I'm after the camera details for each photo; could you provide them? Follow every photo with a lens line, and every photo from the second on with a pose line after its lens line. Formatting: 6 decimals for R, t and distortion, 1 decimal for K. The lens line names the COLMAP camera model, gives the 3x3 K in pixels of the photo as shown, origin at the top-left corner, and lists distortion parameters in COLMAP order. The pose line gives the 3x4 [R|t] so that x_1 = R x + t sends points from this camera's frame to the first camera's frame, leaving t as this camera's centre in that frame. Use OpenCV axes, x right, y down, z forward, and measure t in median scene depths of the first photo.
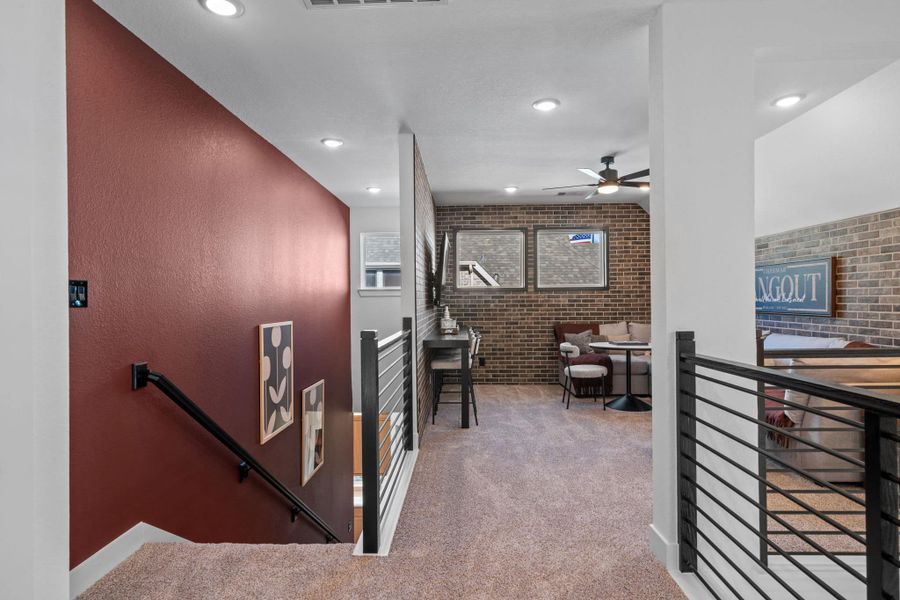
lens RADIAL K [[411.1, 0, 448.9], [0, 411.1, 301.8], [0, 0, 1]] dist [0.000612, 0.000623]
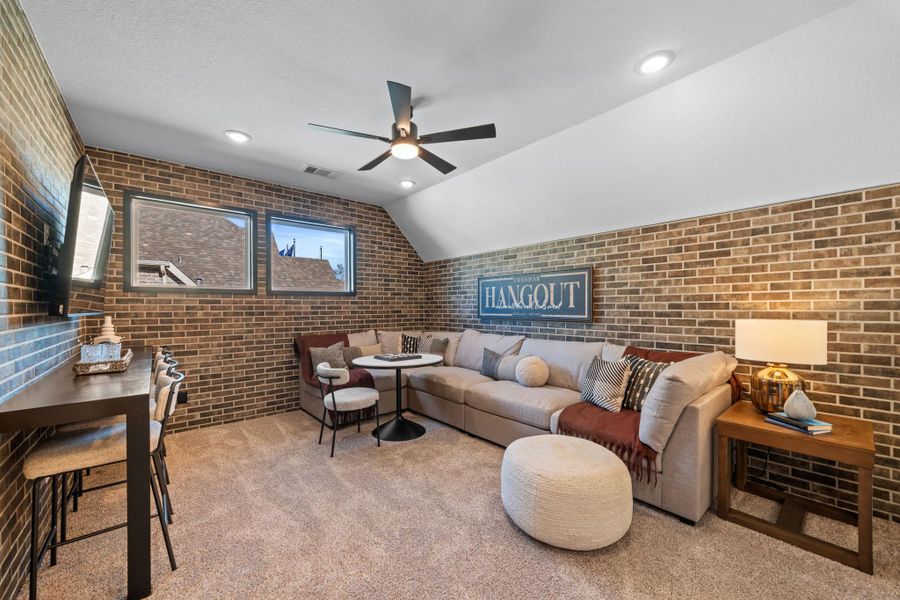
lens RADIAL K [[335.7, 0, 437.5], [0, 335.7, 309.6], [0, 0, 1]] dist [-0.000539, -0.000081]
pose [[0.739584, -0.000207, 0.673064, 0.021683], [-0.000208, 1.000000, 0.000536, 0.001416], [-0.673064, -0.000536, 0.739584, 0.332969]]
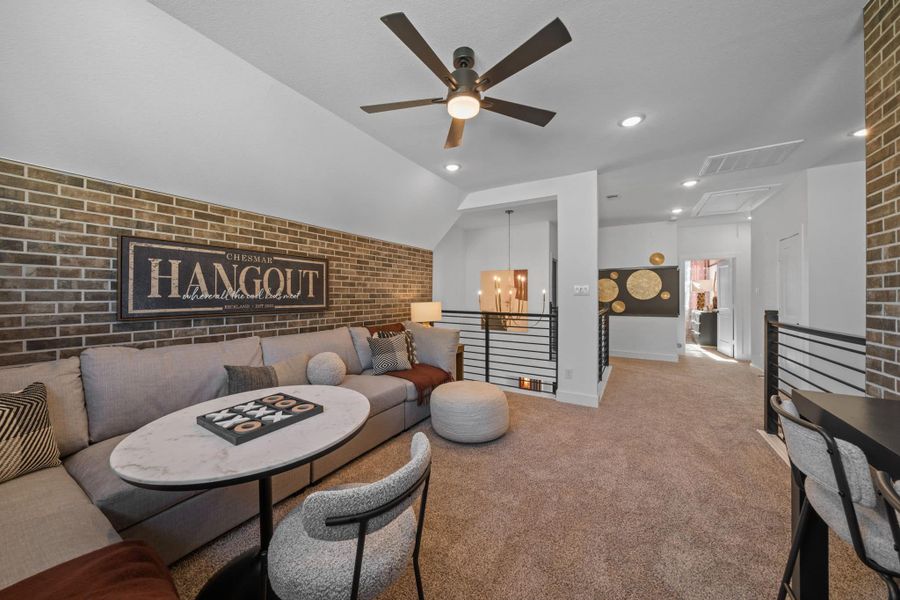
lens RADIAL K [[377.6, 0, 450.0], [0, 377.6, 300.0], [0, 0, 1]] dist [-0.002764, -0.000337]
pose [[-0.915375, 0.003262, 0.402590, 0.104009], [0.008462, 0.999902, 0.011139, -0.001441], [-0.402514, 0.013603, -0.915313, 0.980631]]
